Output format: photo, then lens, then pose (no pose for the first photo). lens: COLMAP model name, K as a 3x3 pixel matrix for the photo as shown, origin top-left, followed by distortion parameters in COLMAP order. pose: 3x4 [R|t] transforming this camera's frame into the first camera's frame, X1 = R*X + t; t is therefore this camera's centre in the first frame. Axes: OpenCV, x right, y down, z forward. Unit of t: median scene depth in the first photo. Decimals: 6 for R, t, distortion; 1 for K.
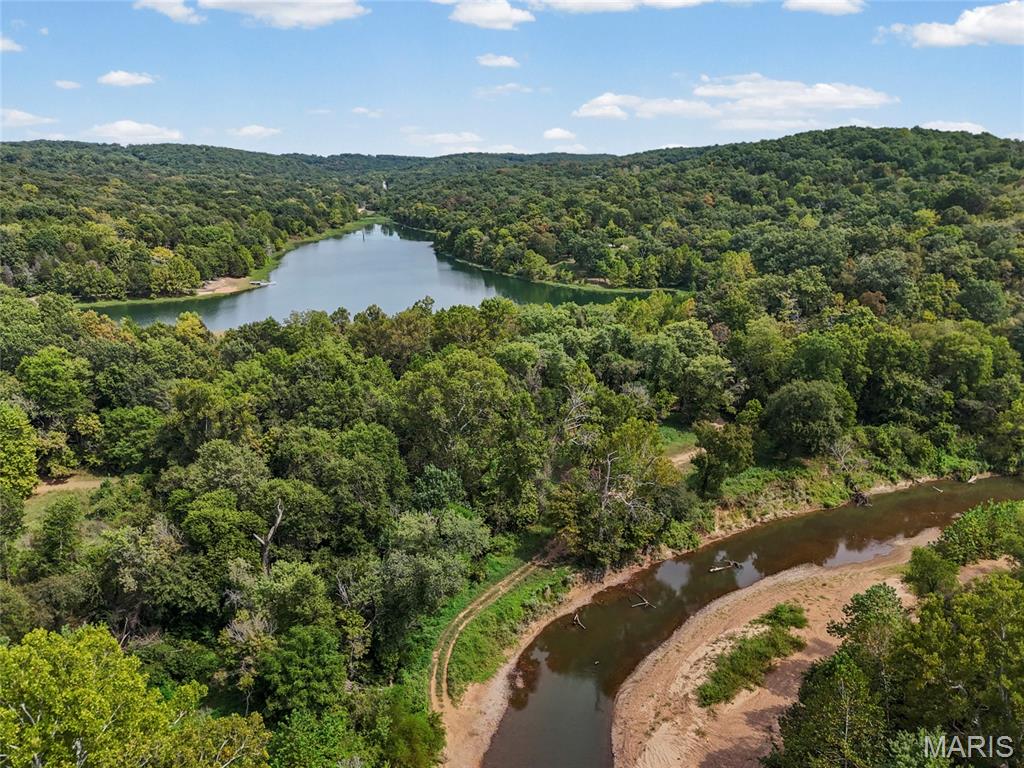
lens RADIAL K [[768.3, 0, 510.1], [0, 768.3, 383.3], [0, 0, 1]] dist [0.076137, -0.076328]
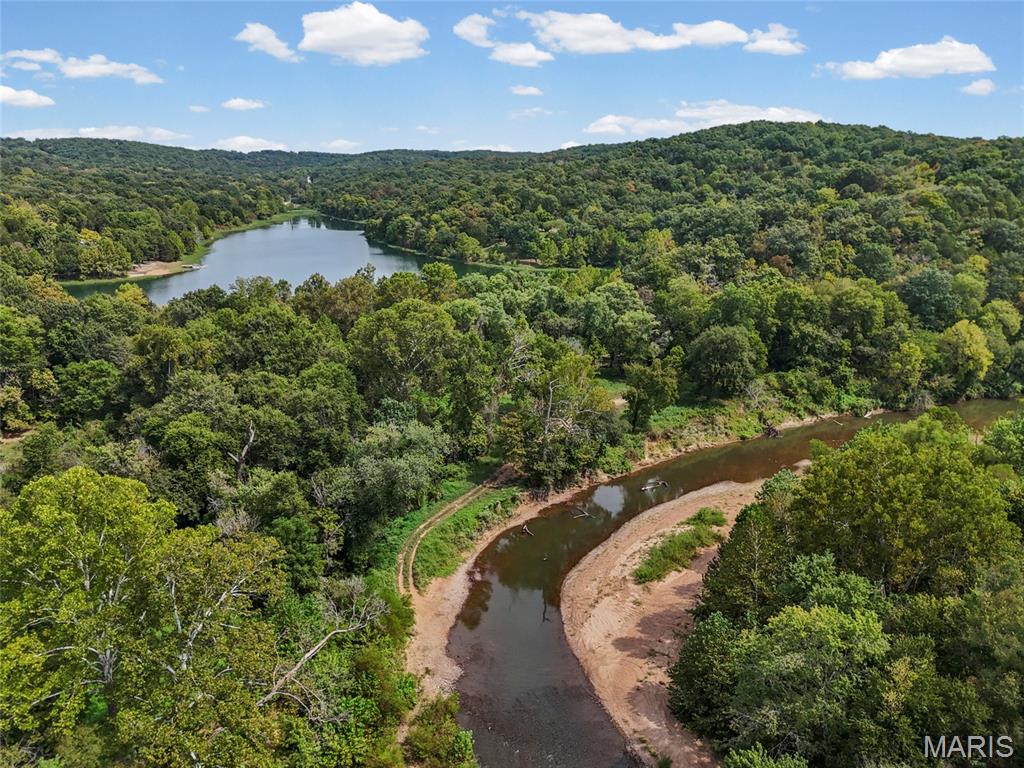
lens RADIAL K [[768.3, 0, 510.1], [0, 768.3, 383.3], [0, 0, 1]] dist [0.076137, -0.076328]
pose [[0.995589, -0.024788, 0.090489, -0.021226], [0.024805, 0.999692, 0.000928, 0.064883], [-0.090484, 0.001320, 0.995897, -0.068110]]
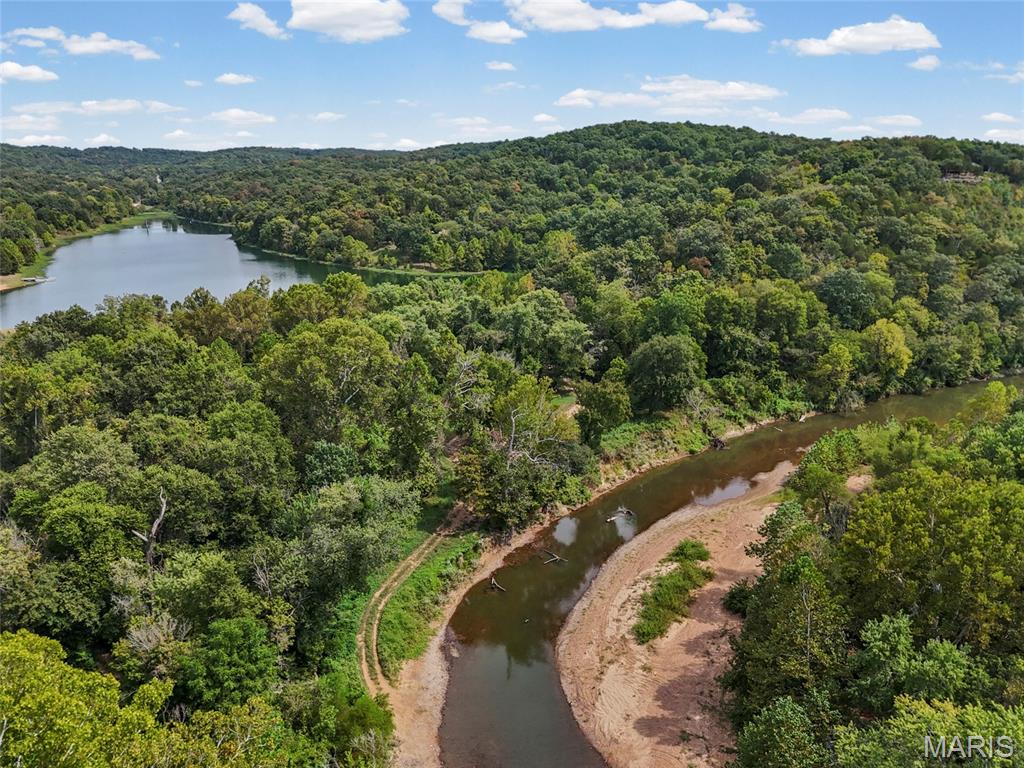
lens RADIAL K [[768.3, 0, 510.1], [0, 768.3, 383.3], [0, 0, 1]] dist [0.076137, -0.076328]
pose [[0.965065, -0.071554, 0.252051, -0.082537], [0.071268, 0.997404, 0.010277, 0.033092], [-0.252132, 0.008045, 0.967659, 0.042115]]
